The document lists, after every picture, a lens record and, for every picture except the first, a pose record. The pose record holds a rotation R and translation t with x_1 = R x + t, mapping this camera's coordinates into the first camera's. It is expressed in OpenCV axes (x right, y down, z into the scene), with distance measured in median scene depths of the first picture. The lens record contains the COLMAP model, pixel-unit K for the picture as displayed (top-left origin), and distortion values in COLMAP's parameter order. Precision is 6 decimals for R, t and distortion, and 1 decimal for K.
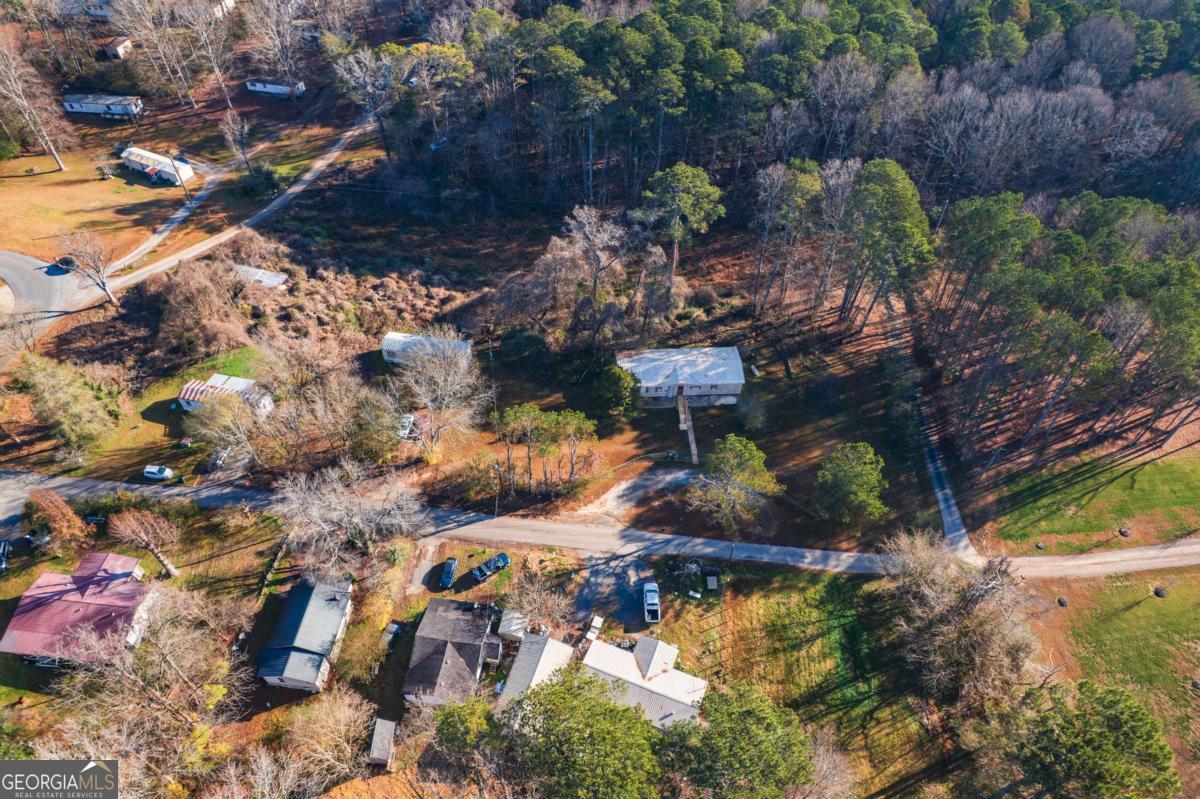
lens RADIAL K [[757.1, 0, 600.3], [0, 757.1, 403.0], [0, 0, 1]] dist [-0.029934, 0.000921]
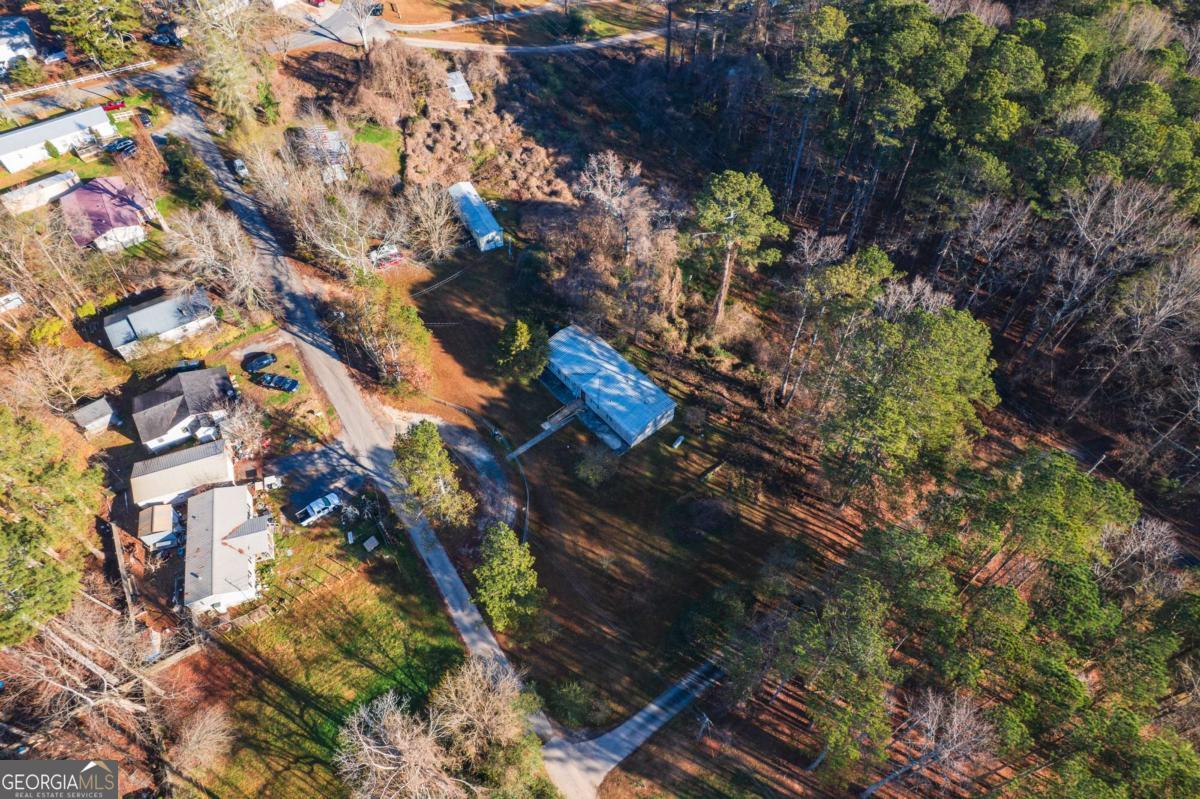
lens RADIAL K [[757.1, 0, 600.7], [0, 757.1, 396.8], [0, 0, 1]] dist [-0.029934, 0.000921]
pose [[0.613973, 0.626866, -0.479663, 0.555692], [-0.590556, 0.768013, 0.247791, -0.253205], [0.523719, 0.131130, 0.841738, 0.295458]]
